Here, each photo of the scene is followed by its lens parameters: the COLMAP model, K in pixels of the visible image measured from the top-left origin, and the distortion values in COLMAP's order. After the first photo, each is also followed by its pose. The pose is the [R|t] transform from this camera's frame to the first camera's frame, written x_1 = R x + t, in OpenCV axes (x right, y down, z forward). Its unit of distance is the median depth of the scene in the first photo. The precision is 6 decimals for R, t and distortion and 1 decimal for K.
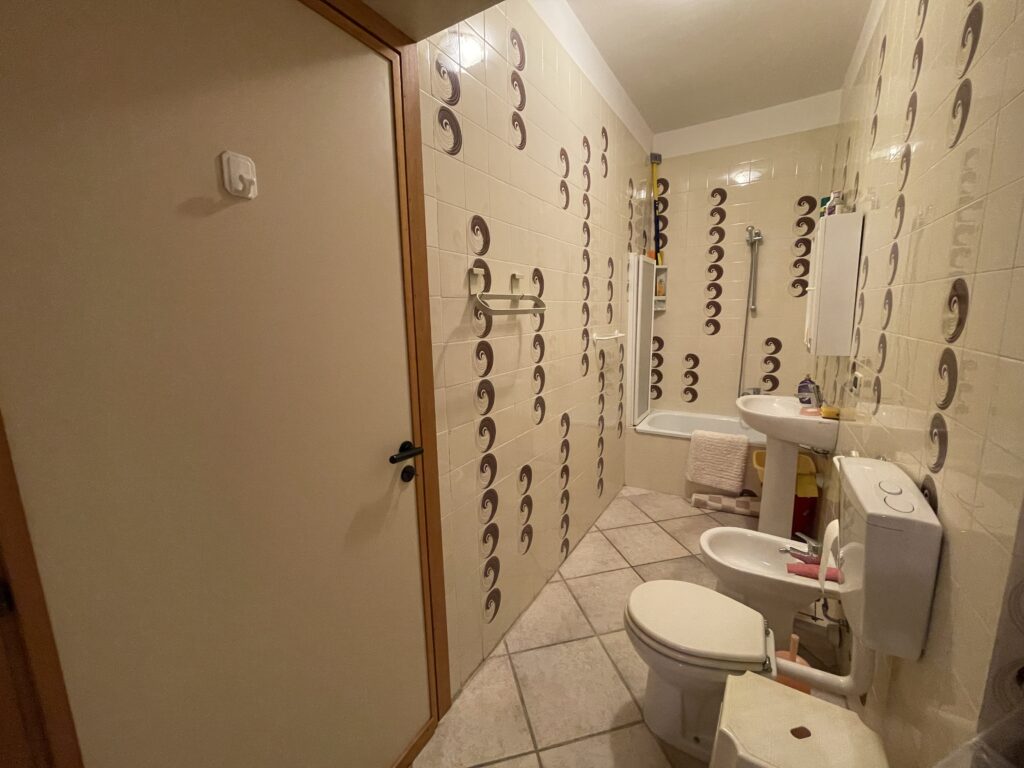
lens RADIAL K [[414.1, 0, 512.5], [0, 414.1, 382.7], [0, 0, 1]] dist [-0.006352, 0.002159]
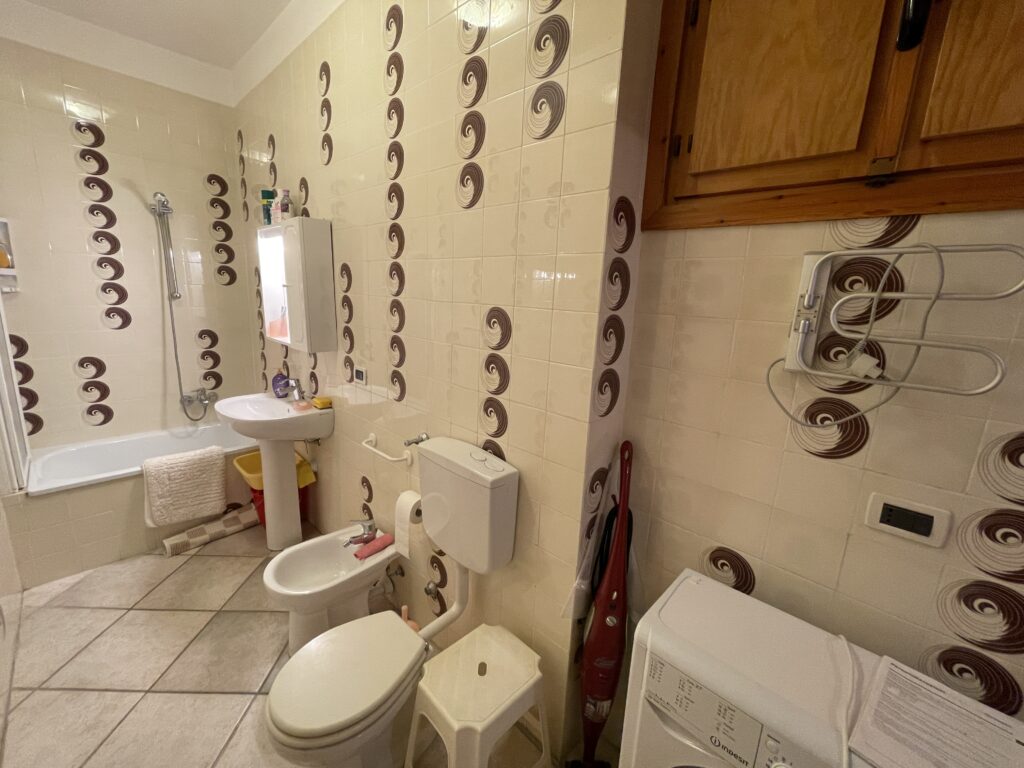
lens RADIAL K [[414.1, 0, 512.5], [0, 414.1, 382.7], [0, 0, 1]] dist [-0.006352, 0.002159]
pose [[0.210190, -0.171649, 0.962474, -0.113922], [0.115053, 0.981969, 0.150000, -0.060469], [-0.970867, 0.079207, 0.226149, 0.190548]]
